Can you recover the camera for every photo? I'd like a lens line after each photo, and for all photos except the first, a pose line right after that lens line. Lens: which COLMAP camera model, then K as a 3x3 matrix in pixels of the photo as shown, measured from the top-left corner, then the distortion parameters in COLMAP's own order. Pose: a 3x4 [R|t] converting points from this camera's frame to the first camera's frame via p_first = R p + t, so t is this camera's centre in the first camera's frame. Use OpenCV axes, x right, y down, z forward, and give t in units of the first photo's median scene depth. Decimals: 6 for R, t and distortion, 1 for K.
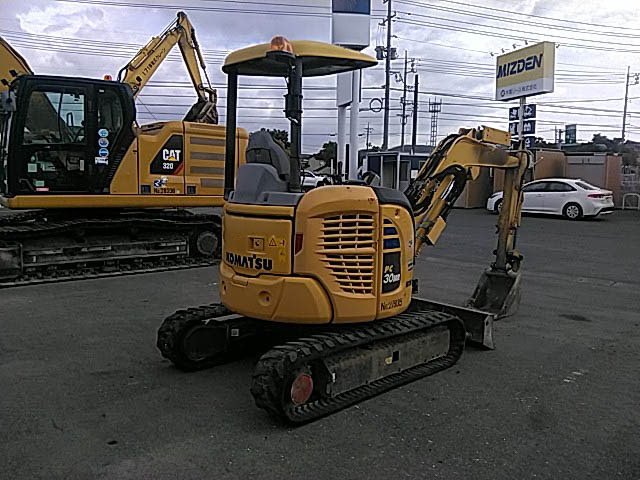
lens RADIAL K [[550.5, 0, 320.0], [0, 550.5, 240.0], [0, 0, 1]] dist [0.124789, -0.328677]
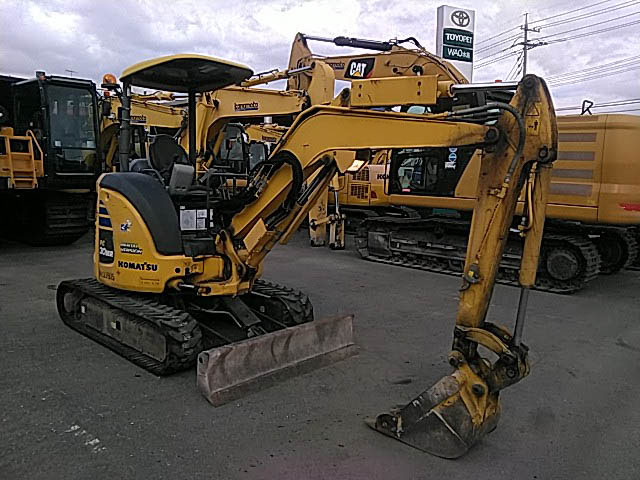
lens RADIAL K [[550.5, 0, 320.0], [0, 550.5, 240.0], [0, 0, 1]] dist [0.124789, -0.328677]
pose [[0.008196, 0.096979, -0.995253, 0.684503], [-0.135998, 0.986147, 0.094971, -0.067688], [0.990675, 0.134574, 0.021272, 0.747444]]
